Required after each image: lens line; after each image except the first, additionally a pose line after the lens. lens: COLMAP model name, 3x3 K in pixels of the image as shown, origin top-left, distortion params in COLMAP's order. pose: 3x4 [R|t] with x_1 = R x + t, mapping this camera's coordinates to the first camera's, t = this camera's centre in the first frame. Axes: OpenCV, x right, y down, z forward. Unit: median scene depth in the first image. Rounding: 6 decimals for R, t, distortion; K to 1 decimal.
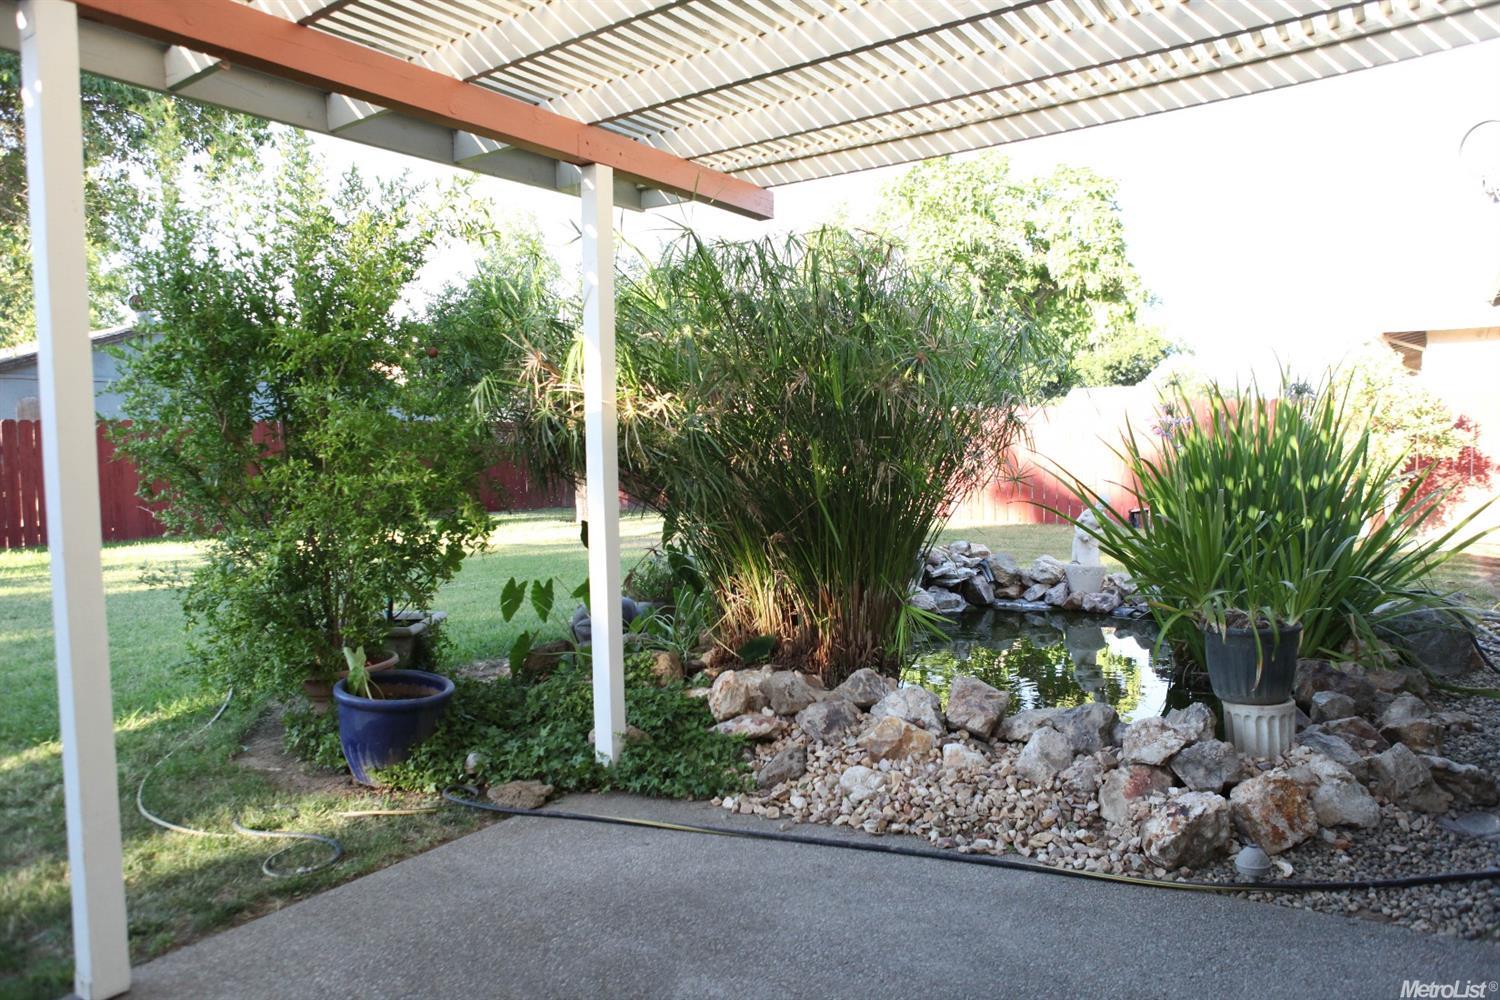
lens RADIAL K [[1020.7, 0, 750.0], [0, 1020.7, 500.0], [0, 0, 1]] dist [-0.117978, 0.088653]
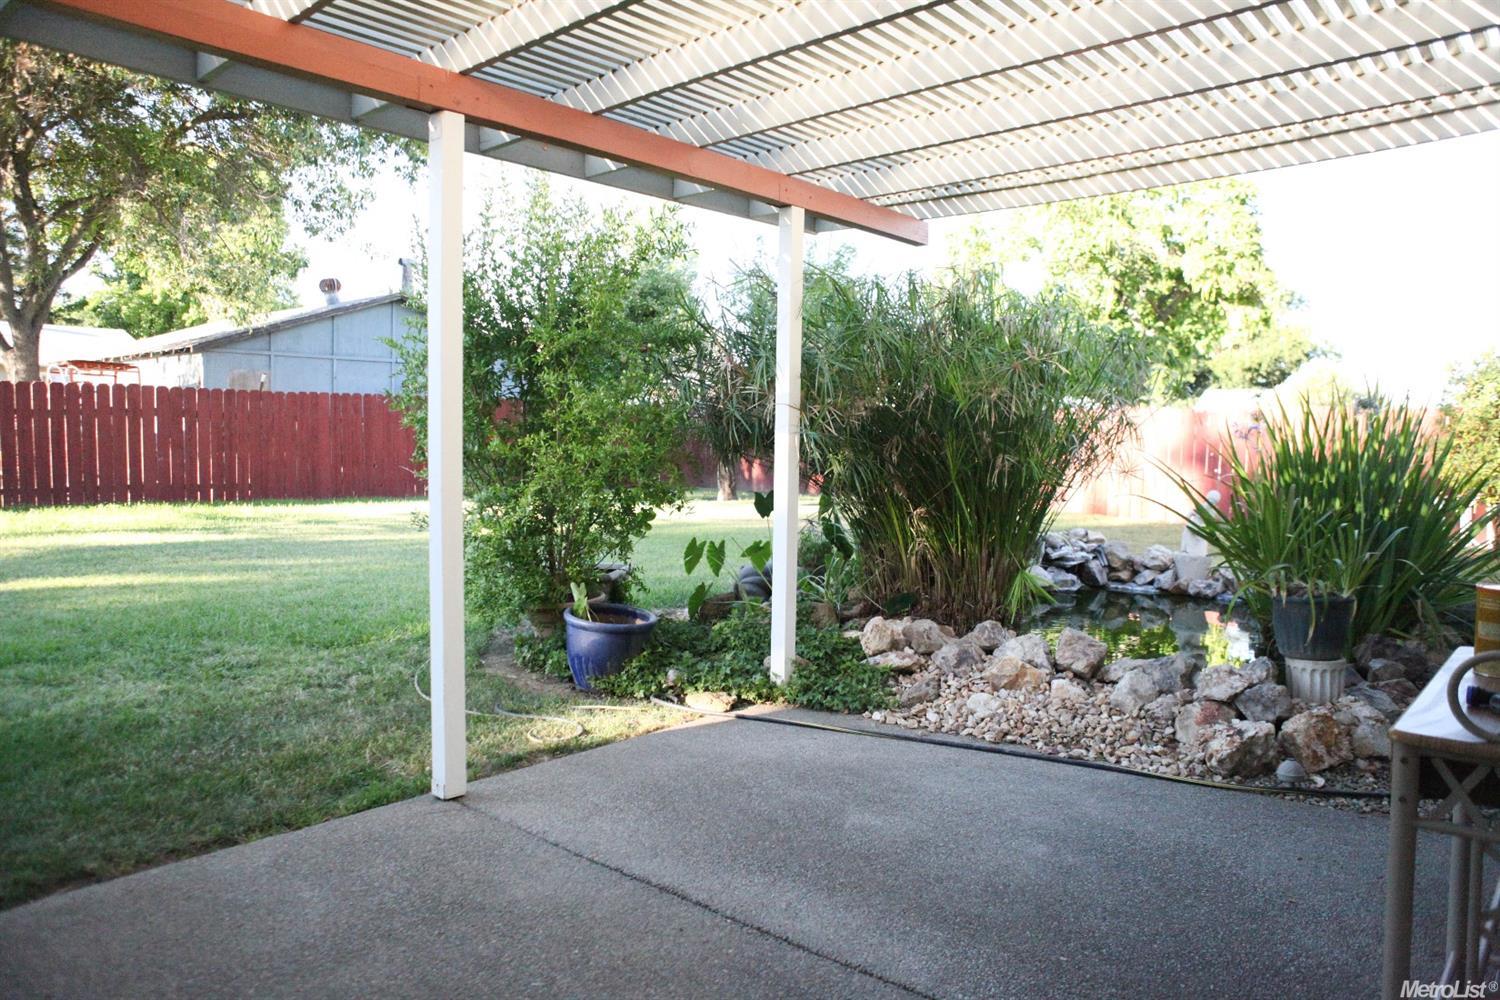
lens RADIAL K [[1020.7, 0, 750.0], [0, 1020.7, 500.0], [0, 0, 1]] dist [-0.117978, 0.088653]
pose [[0.992005, 0.043111, -0.118608, -0.037342], [-0.041679, 0.999025, 0.014523, 0.016624], [0.119118, -0.009463, 0.992835, -0.258036]]
